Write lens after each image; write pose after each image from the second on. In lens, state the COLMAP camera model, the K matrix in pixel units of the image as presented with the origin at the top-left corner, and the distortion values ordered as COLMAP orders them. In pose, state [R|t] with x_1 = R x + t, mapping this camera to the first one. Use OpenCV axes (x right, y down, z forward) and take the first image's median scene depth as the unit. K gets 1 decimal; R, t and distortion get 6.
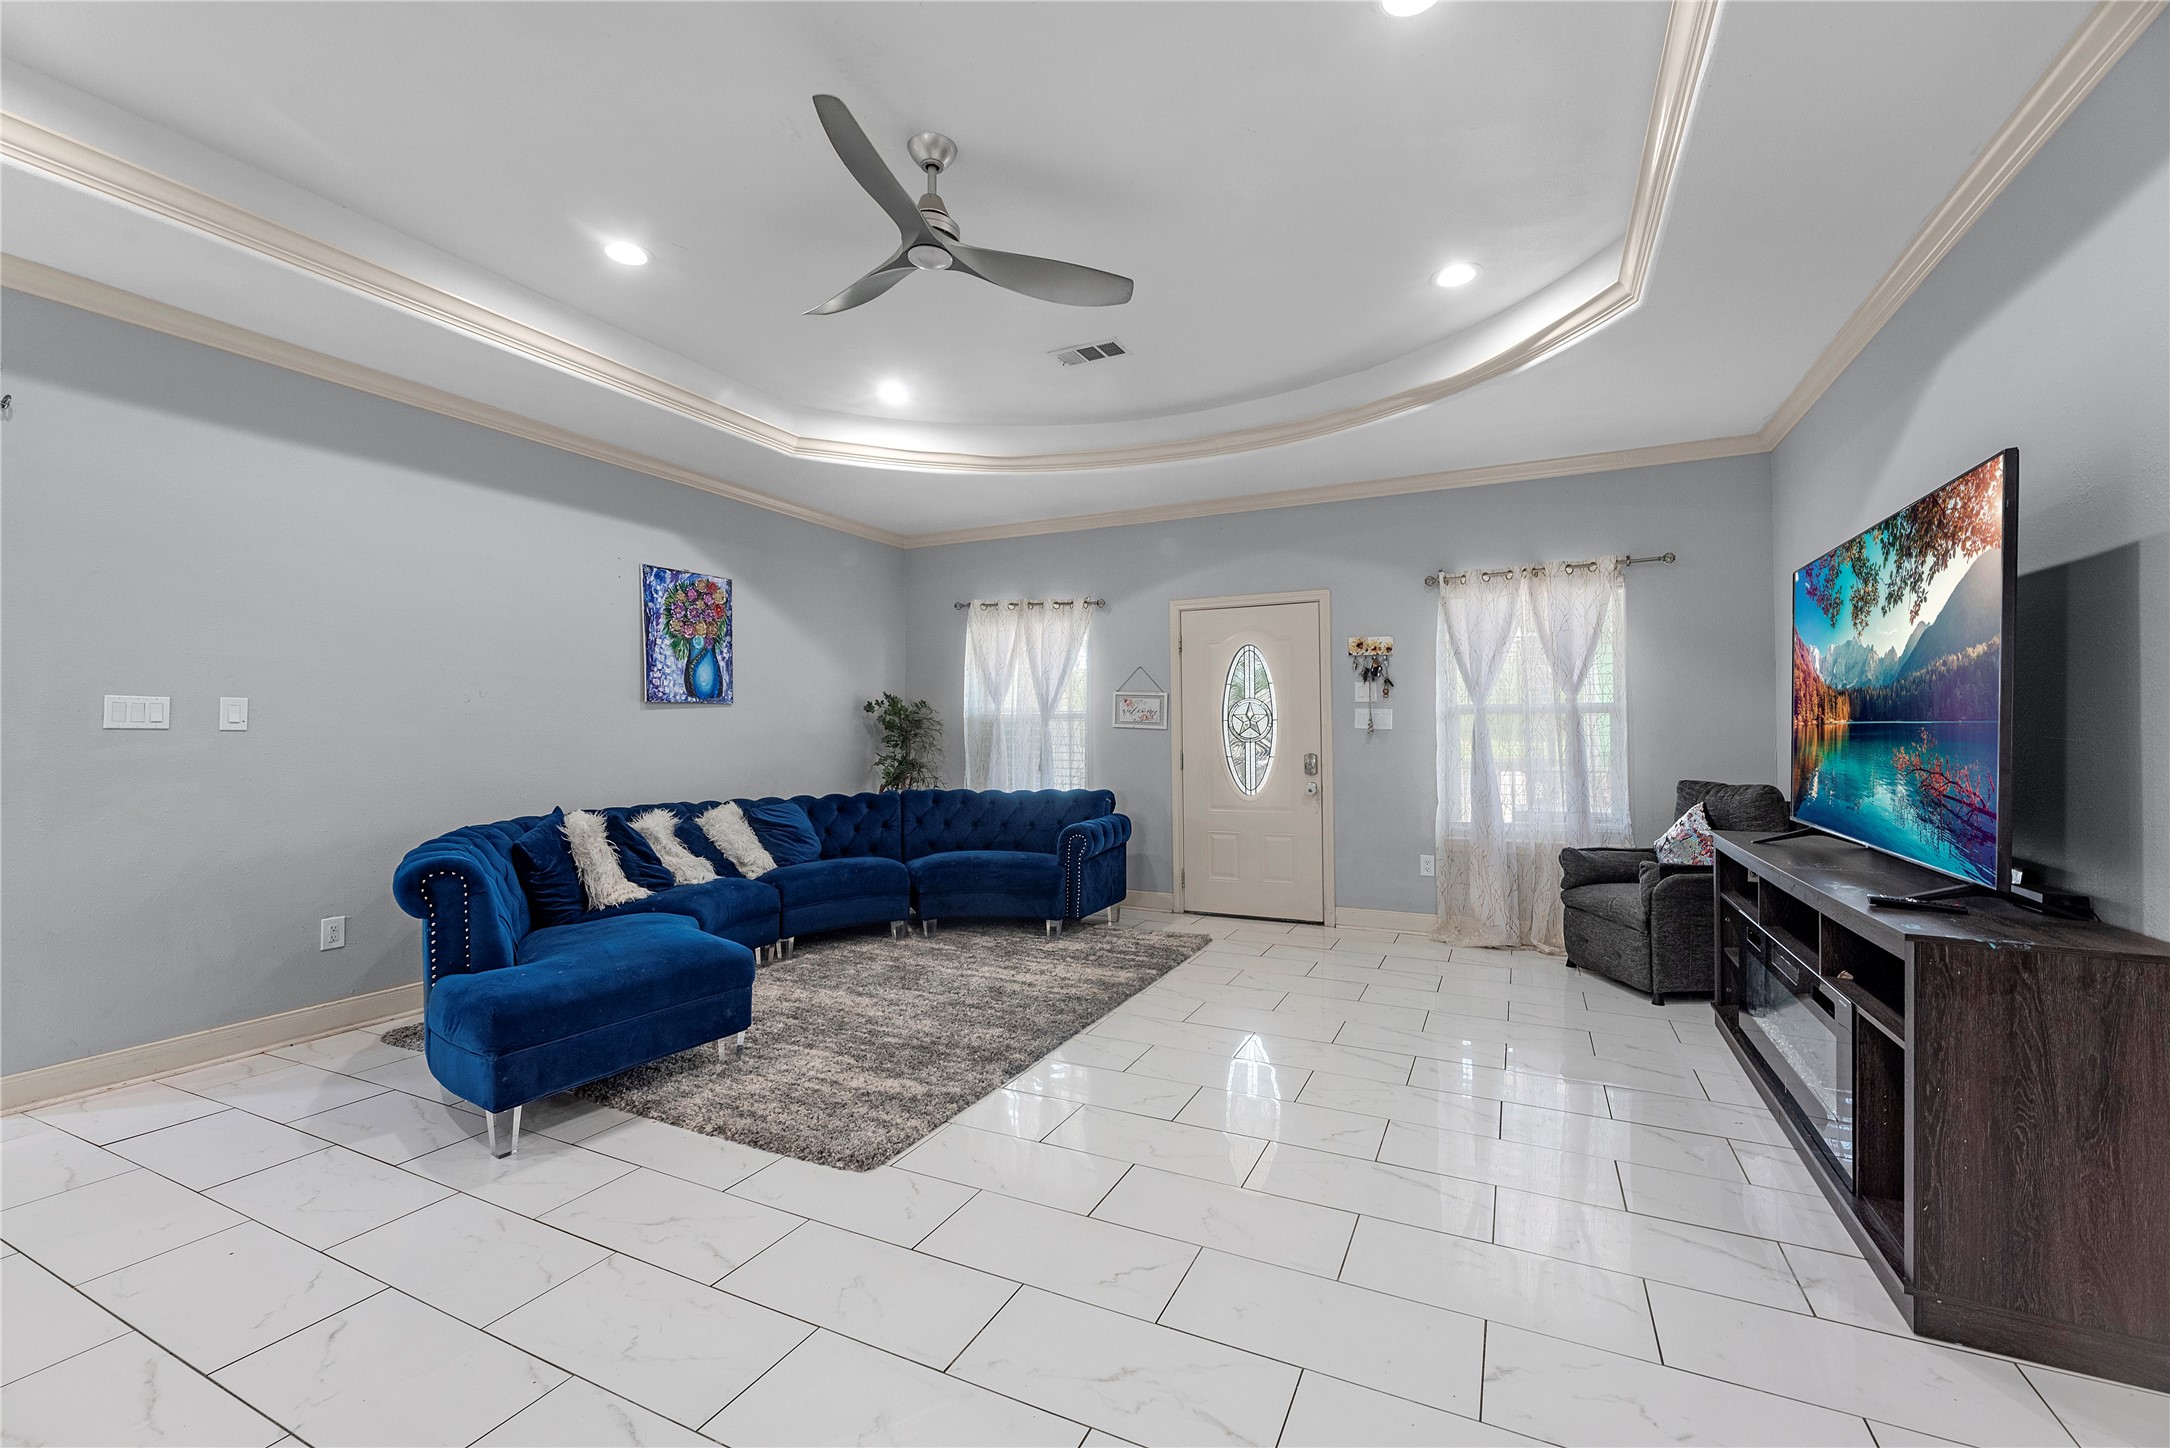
lens RADIAL K [[884.5, 0, 1098.2], [0, 884.5, 742.0], [0, 0, 1]] dist [-0.000568, 0.000243]
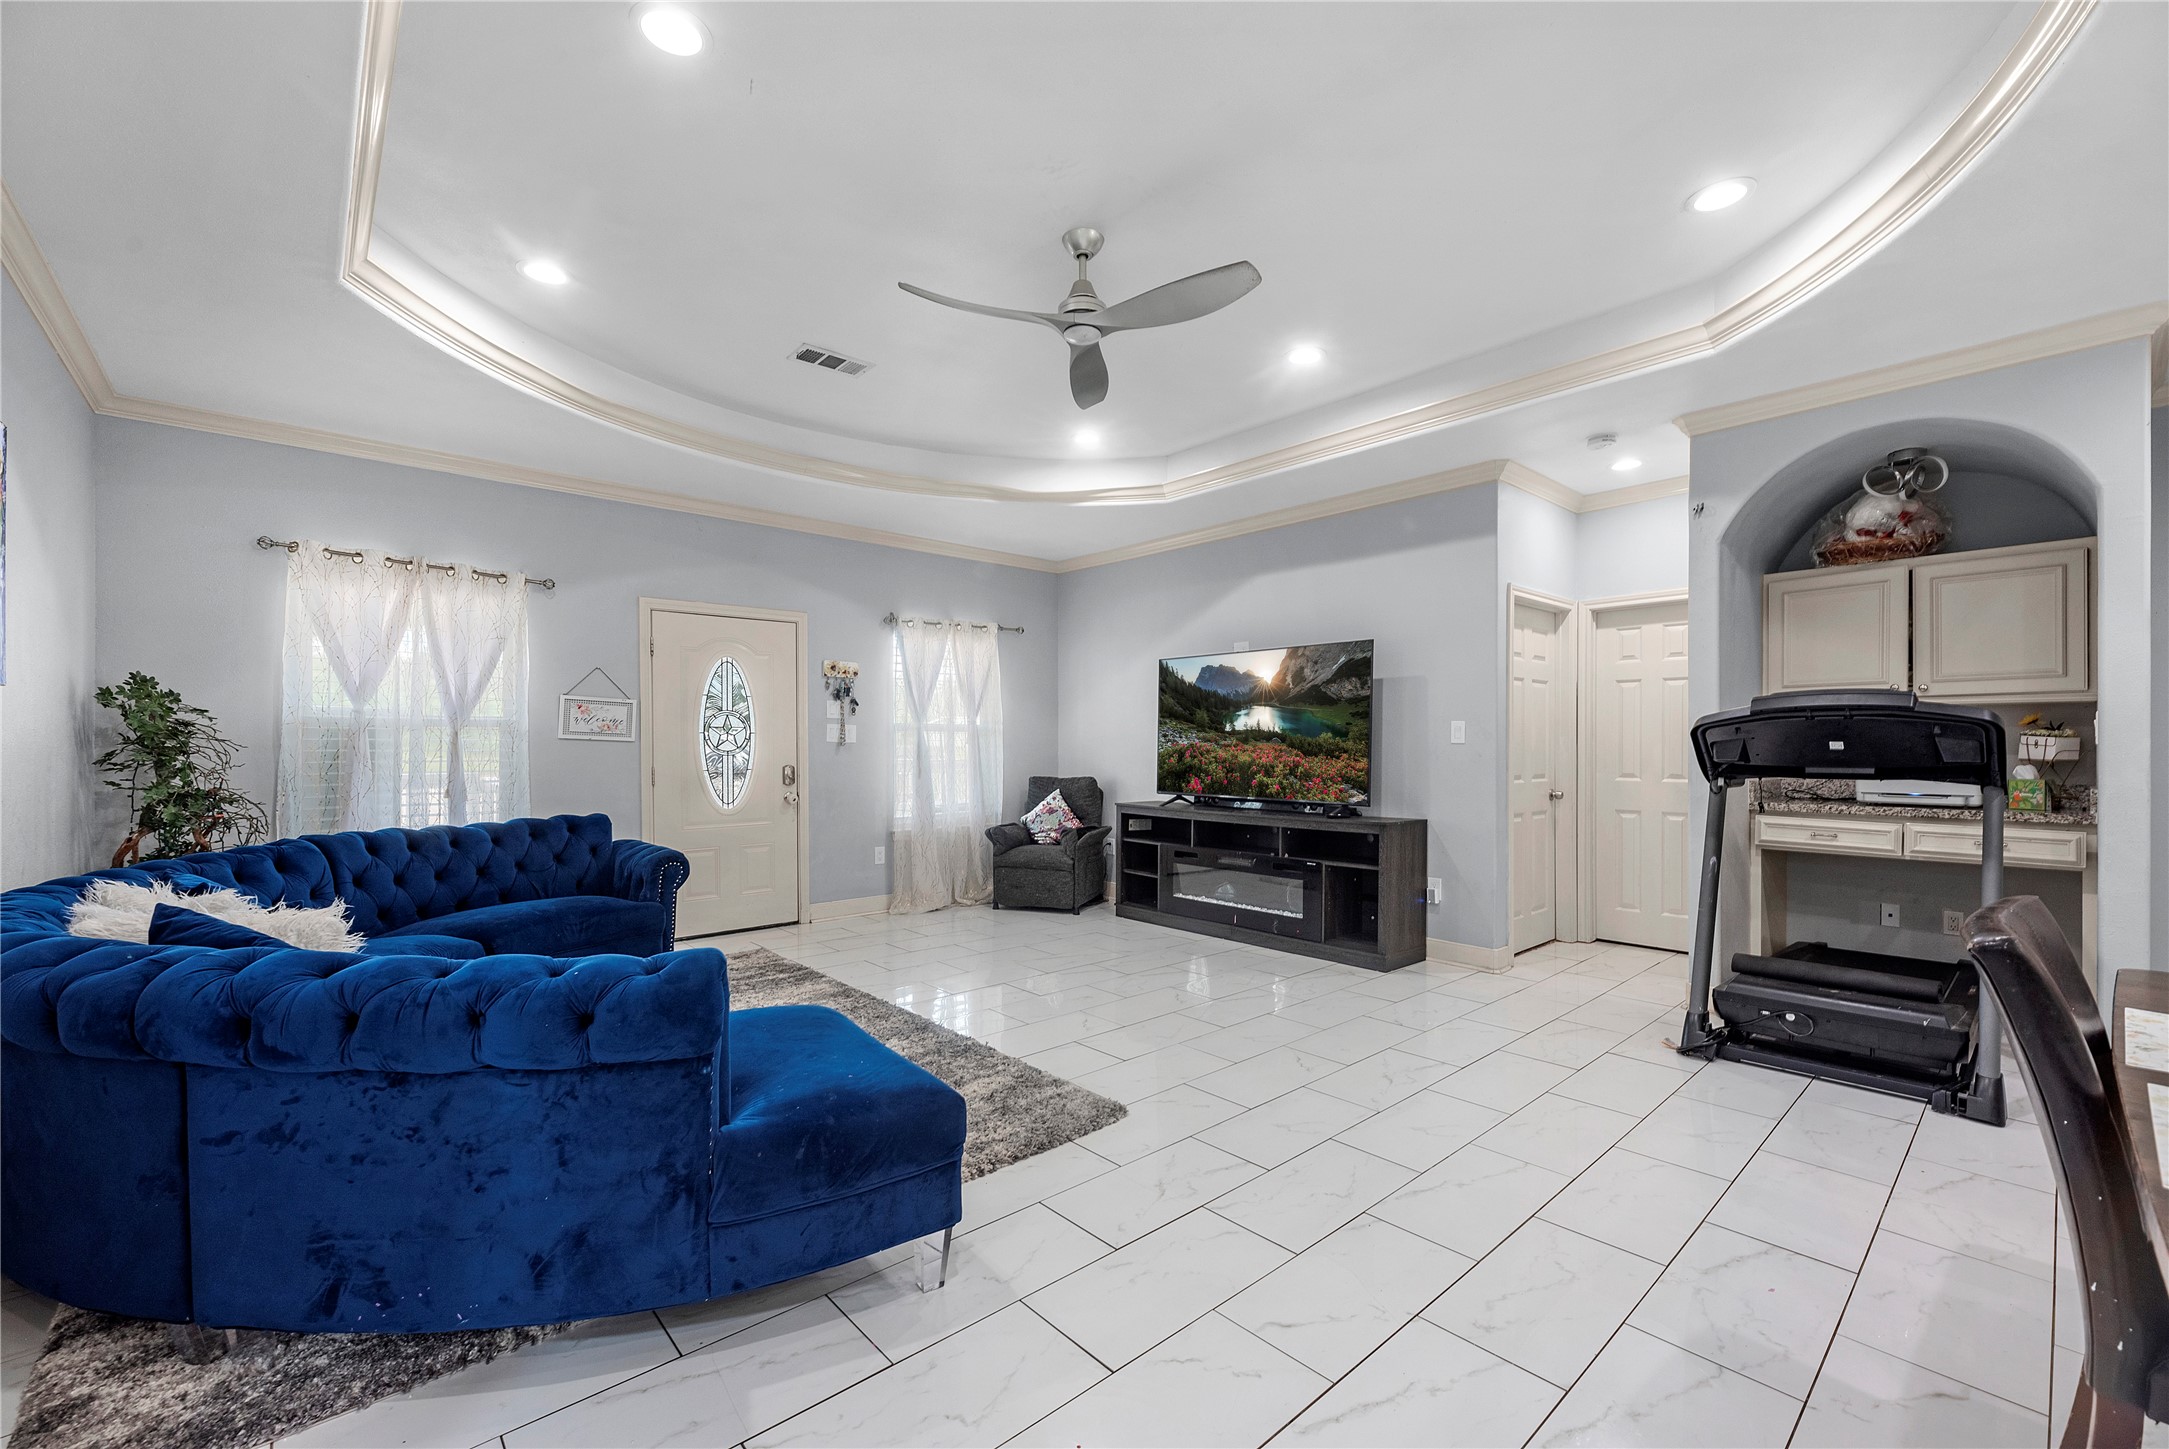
lens RADIAL K [[884.1, 0, 1097.7], [0, 884.1, 742.5], [0, 0, 1]] dist [-0.000568, 0.000243]
pose [[0.396221, 0.005974, 0.918136, -0.647894], [0.008824, 0.999908, -0.010314, 0.000186], [-0.918113, 0.012188, 0.396132, 0.267252]]
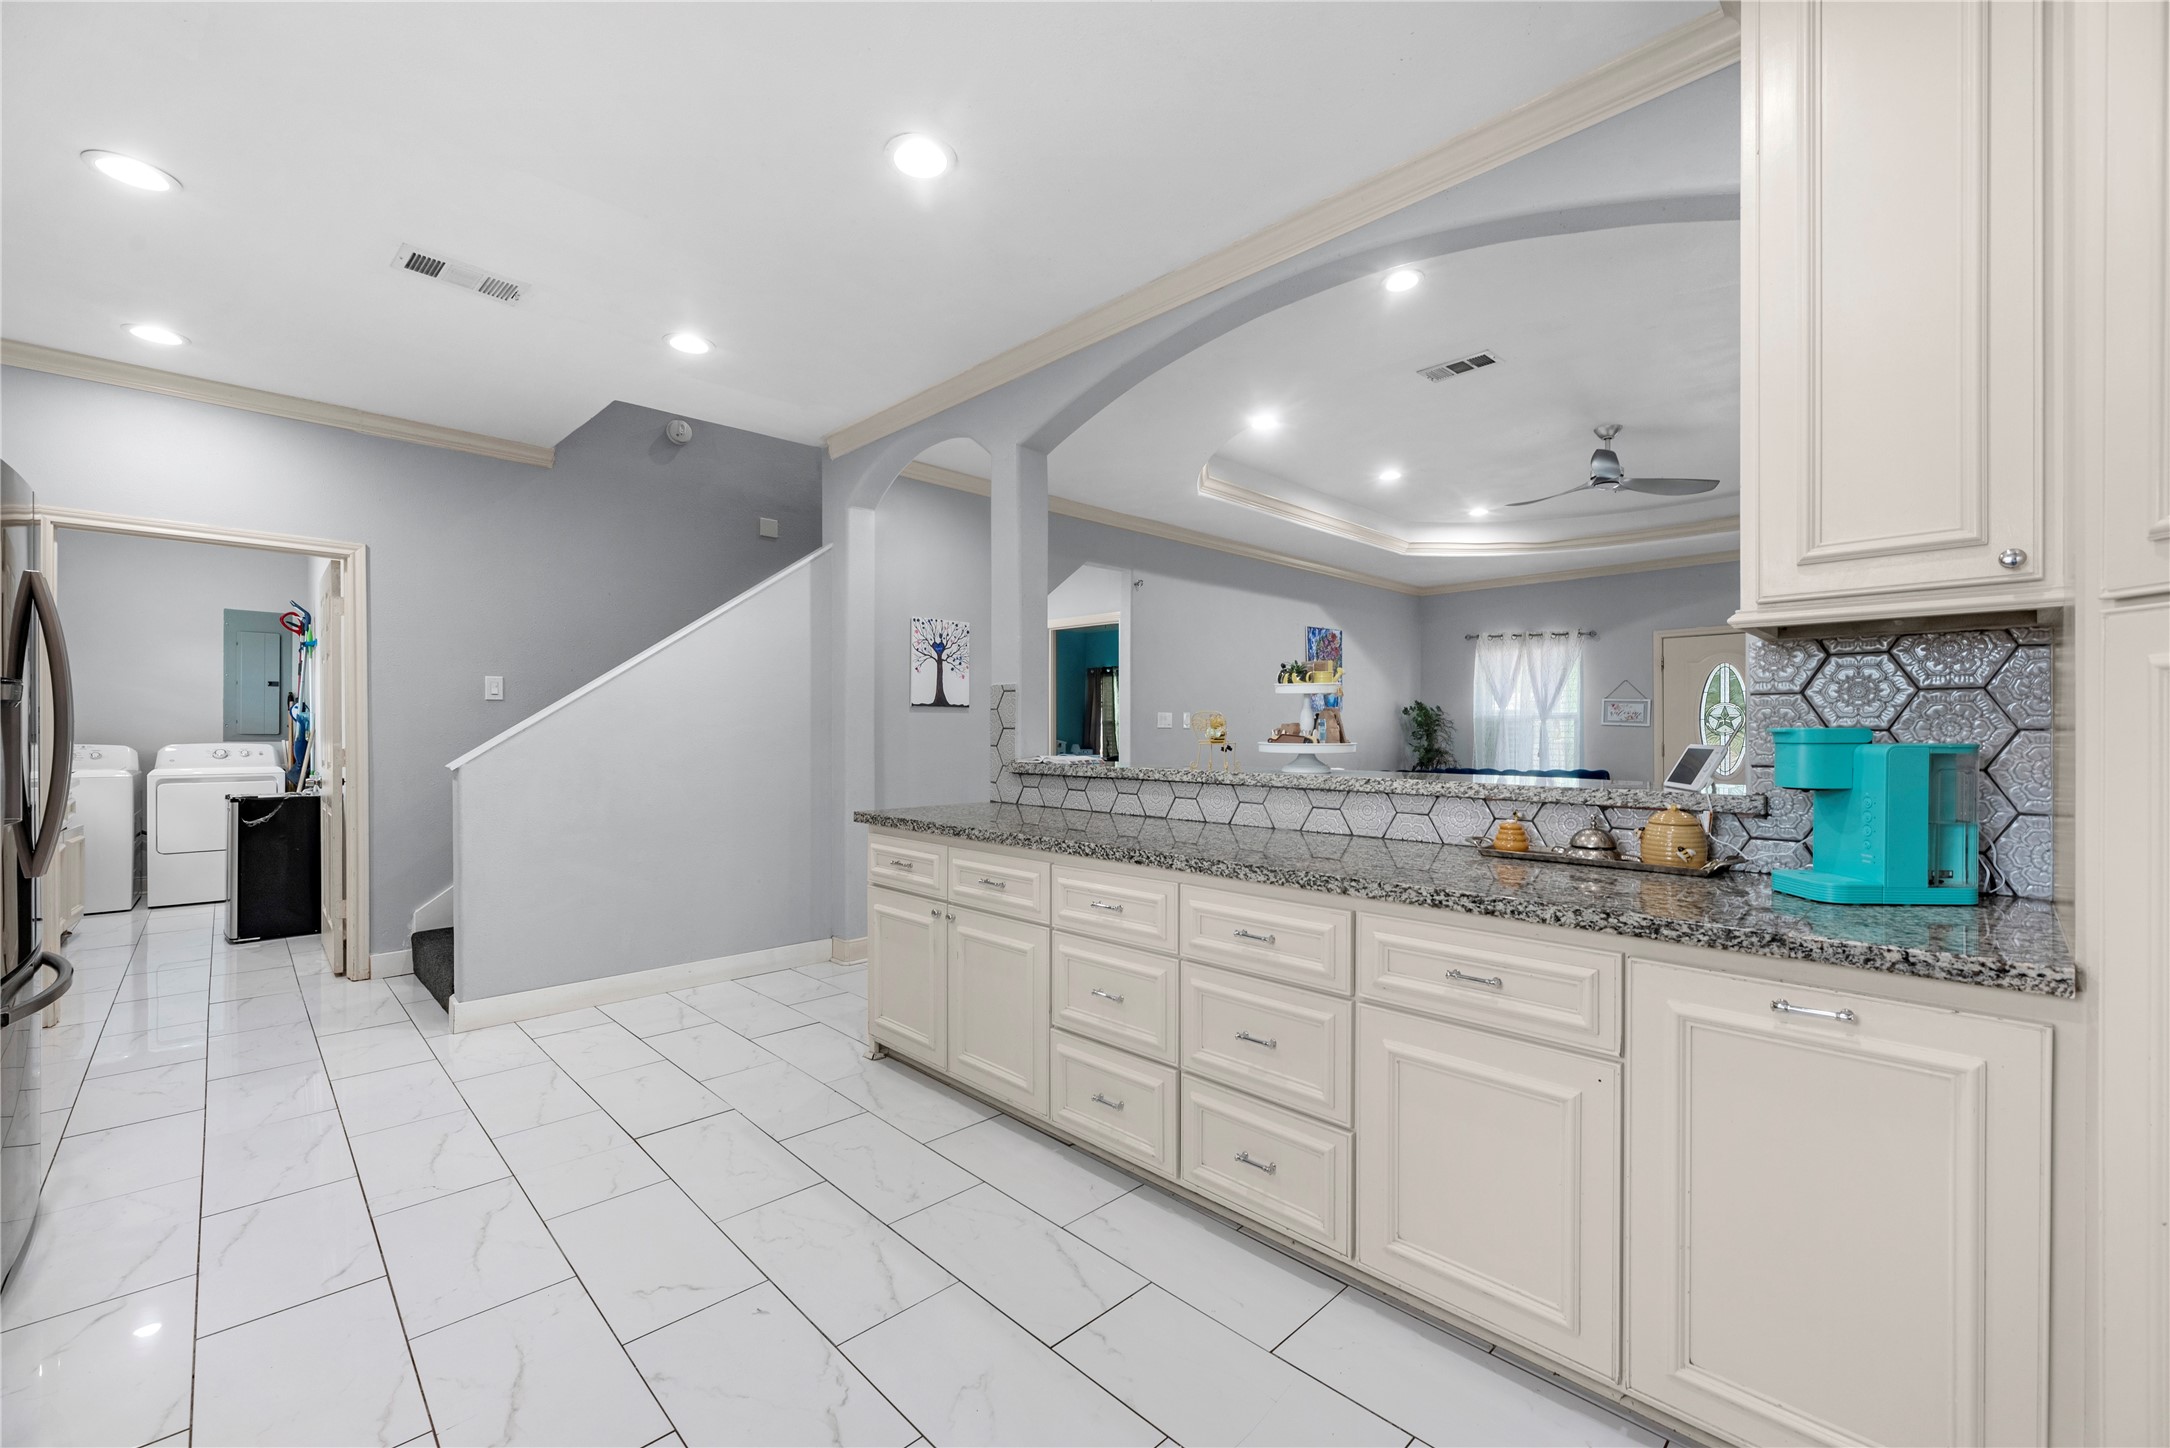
lens RADIAL K [[877.2, 0, 1114.8], [0, 877.2, 739.1], [0, 0, 1]] dist [-0.001664, -0.000248]
pose [[0.946334, 0.001929, -0.323185, -0.307654], [-0.001553, 0.999998, 0.001420, 0.005152], [0.323187, -0.000842, 0.946335, -0.613628]]
